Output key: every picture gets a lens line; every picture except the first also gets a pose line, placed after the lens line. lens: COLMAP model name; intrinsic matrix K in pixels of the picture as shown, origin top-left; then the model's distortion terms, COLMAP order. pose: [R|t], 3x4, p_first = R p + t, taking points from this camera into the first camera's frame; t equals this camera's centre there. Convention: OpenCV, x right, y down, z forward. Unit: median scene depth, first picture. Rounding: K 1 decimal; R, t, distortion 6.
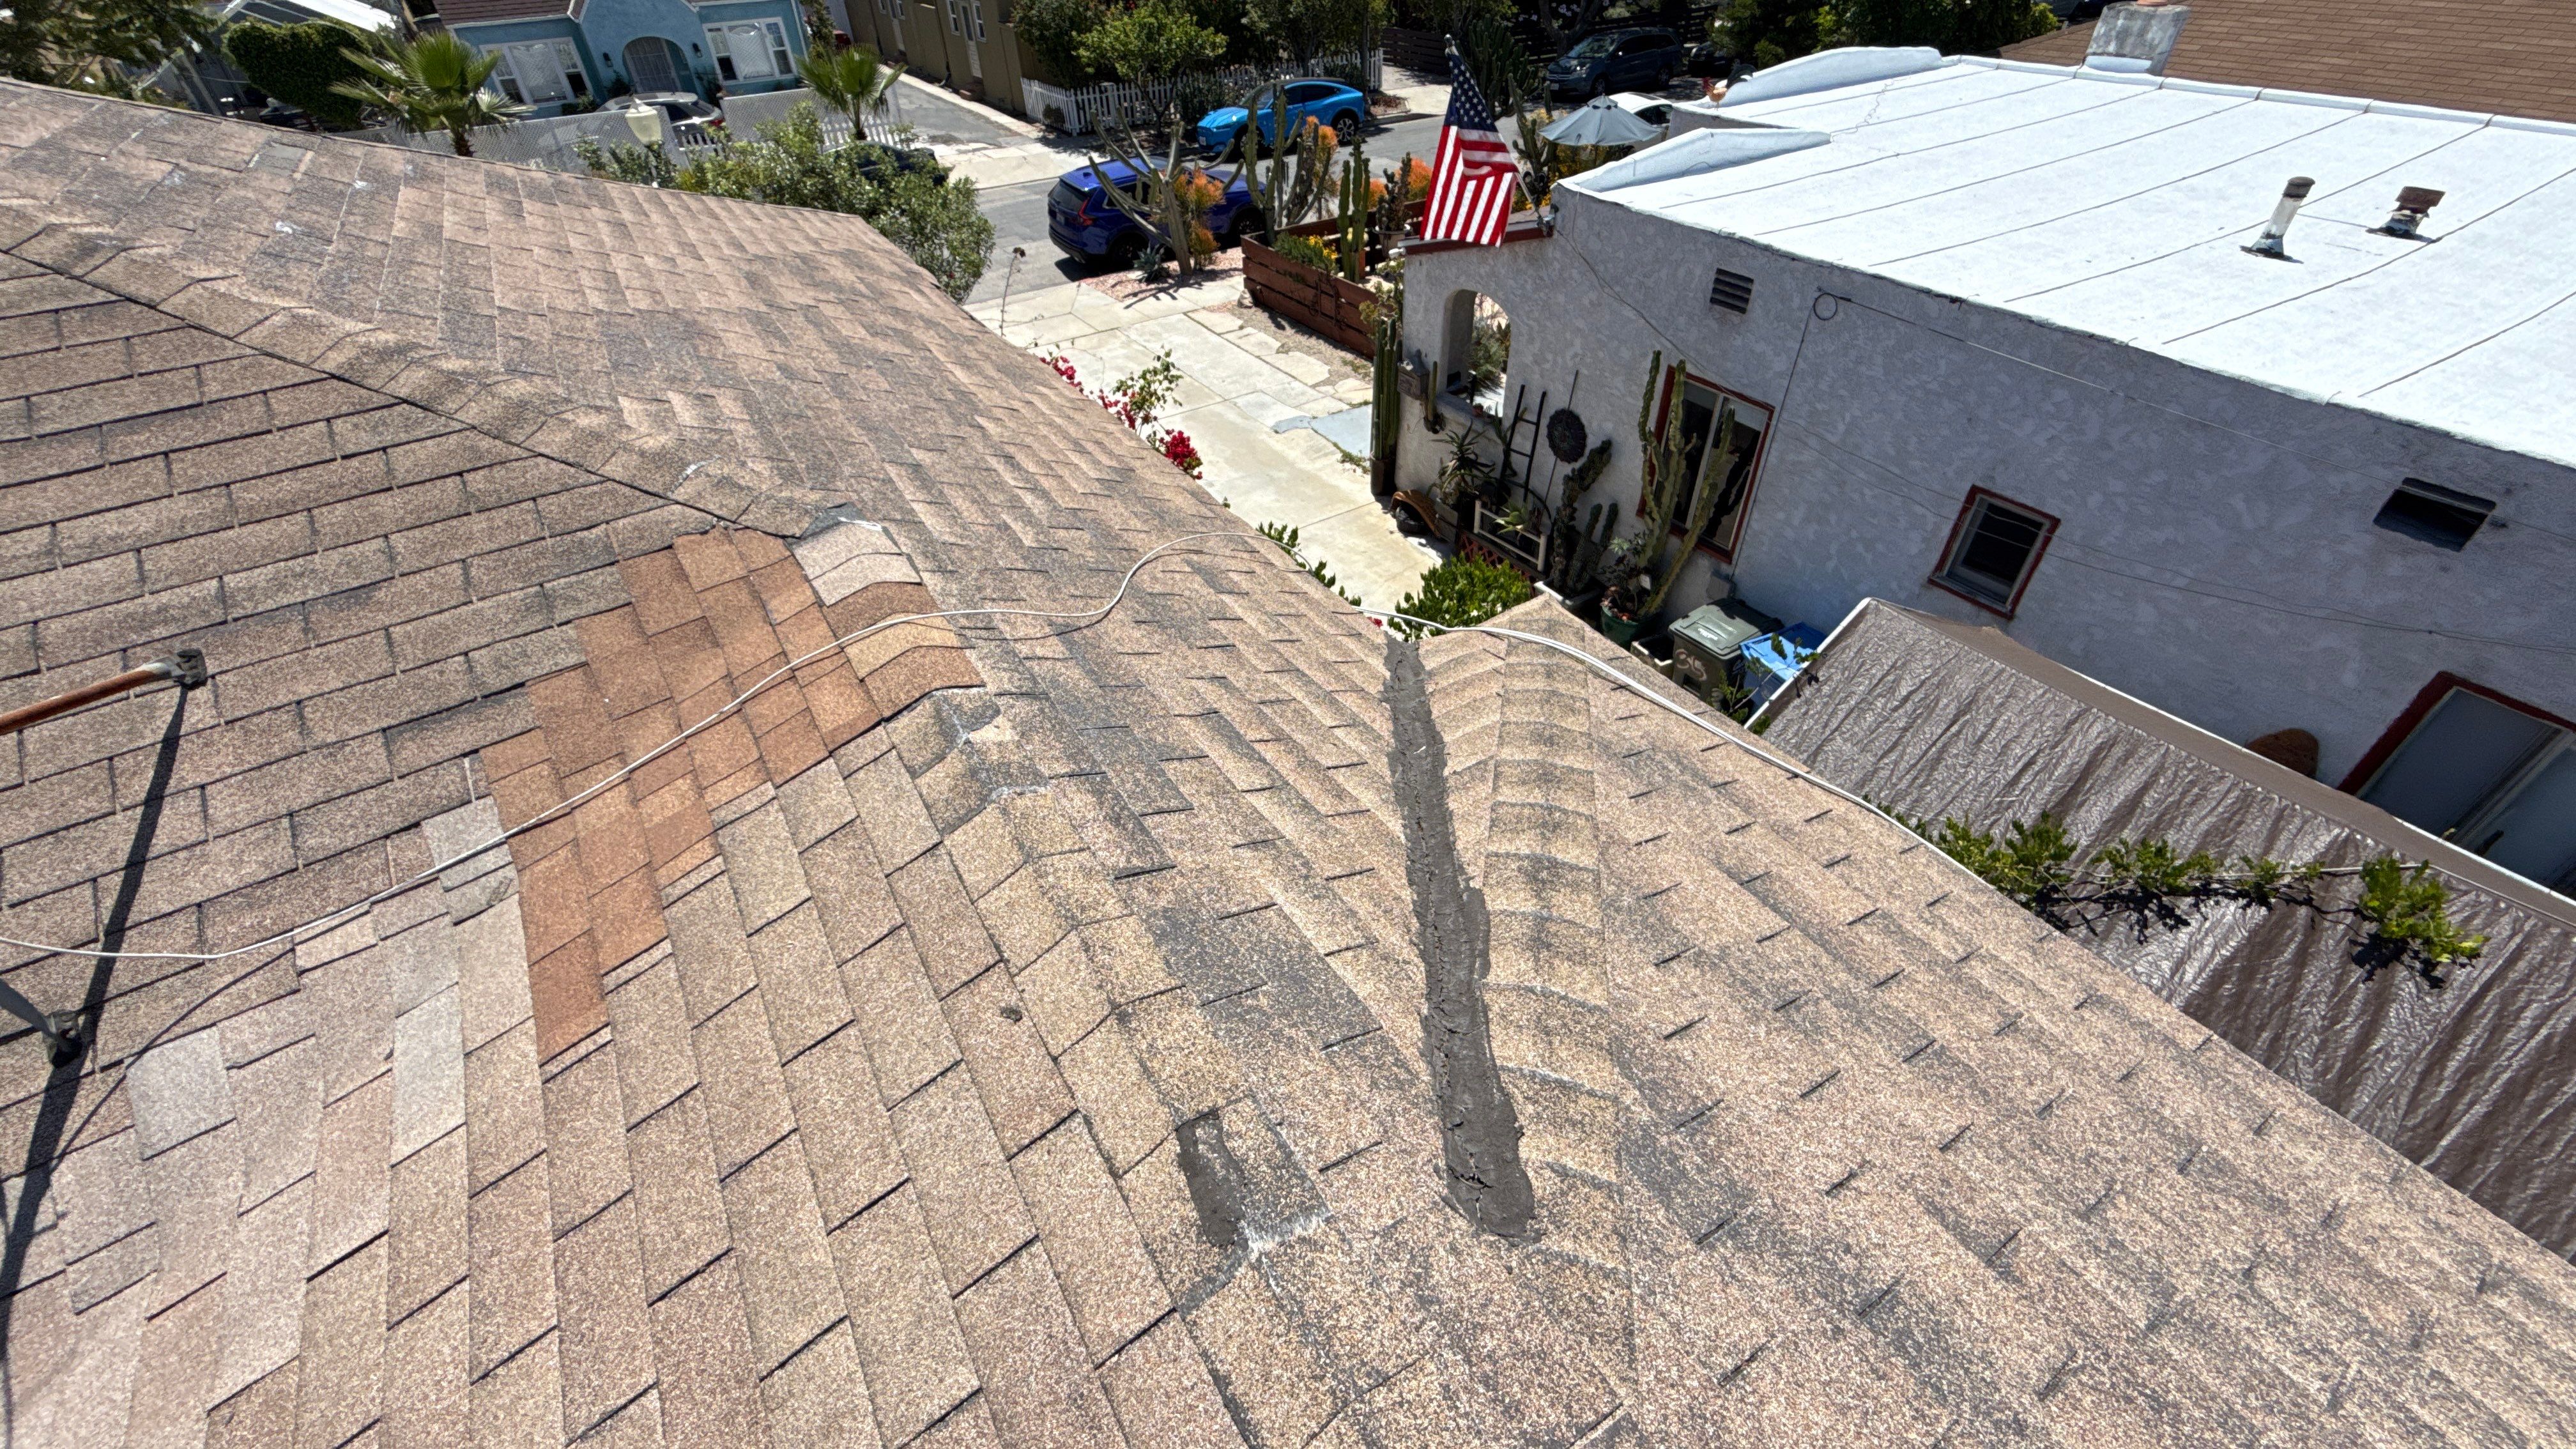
lens RADIAL K [[1024.1, 0, 1287.5], [0, 1024.1, 718.6], [0, 0, 1]] dist [-0.001734, 0.000545]
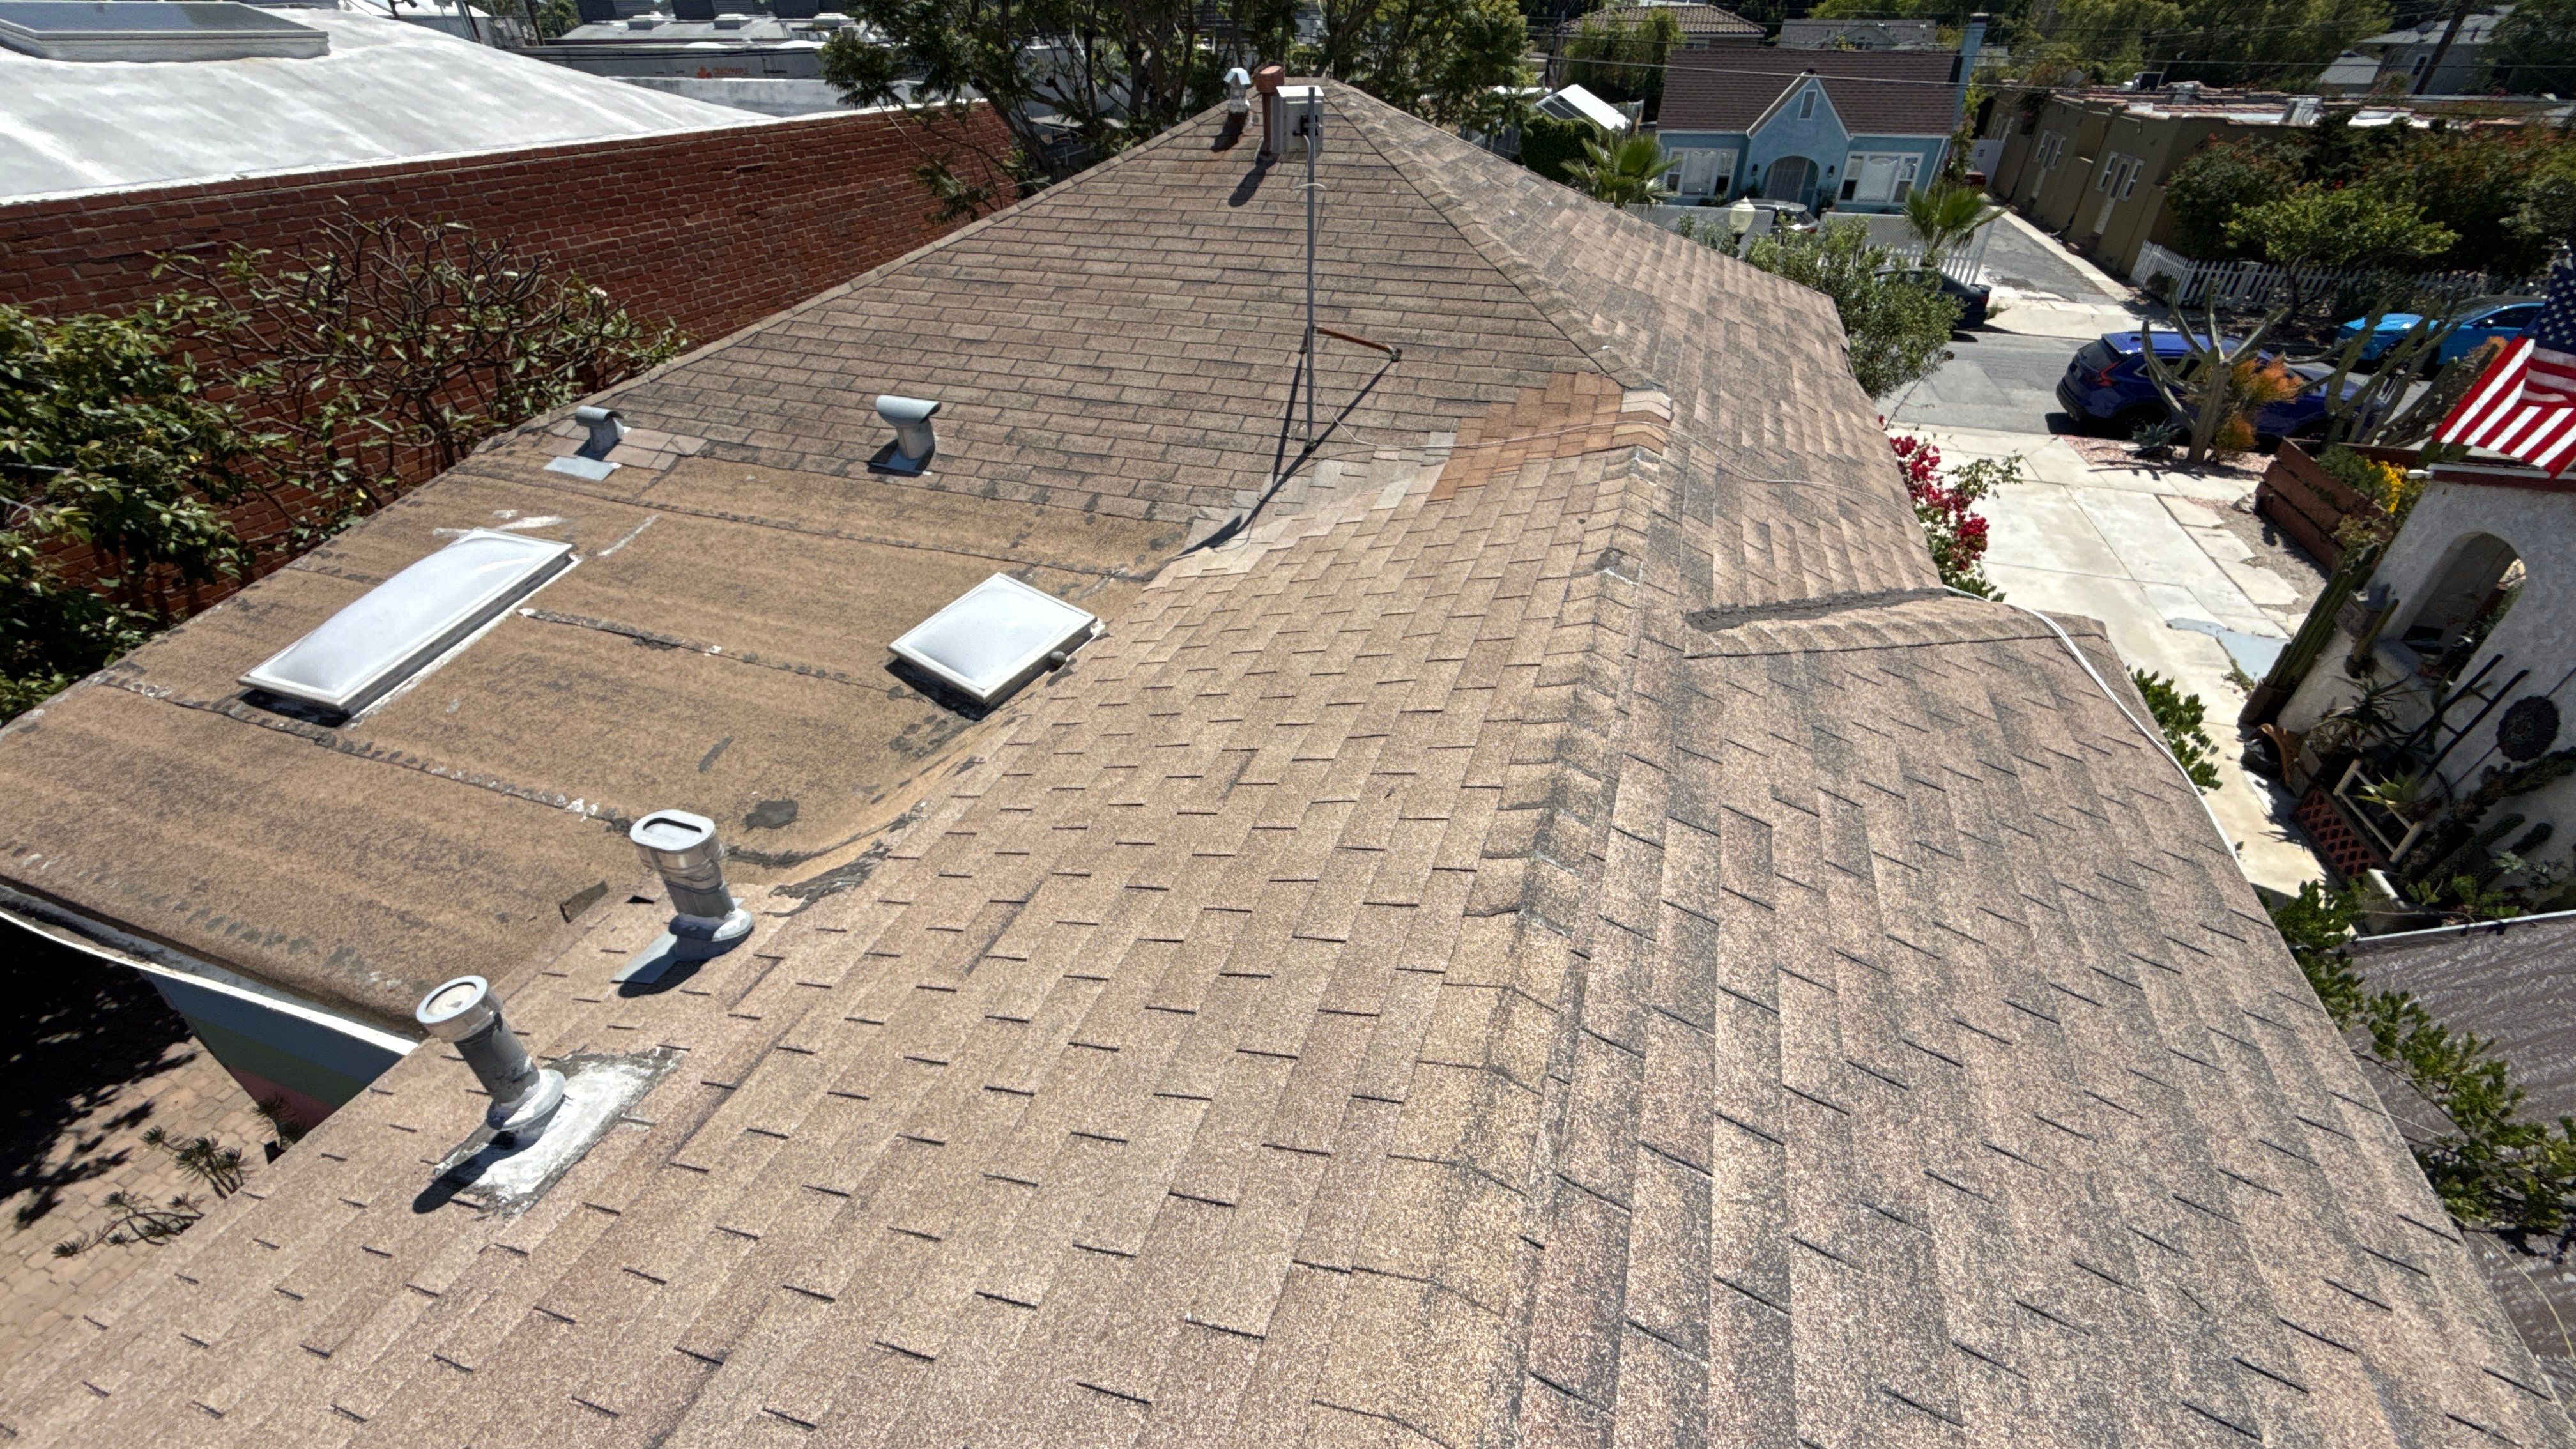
lens RADIAL K [[1024.1, 0, 1287.5], [0, 1024.1, 718.6], [0, 0, 1]] dist [-0.001734, 0.000545]
pose [[0.613973, 0.462936, -0.639318, 0.118009], [-0.518370, 0.847292, 0.115712, 0.083944], [0.595256, 0.260359, 0.760186, -0.126565]]
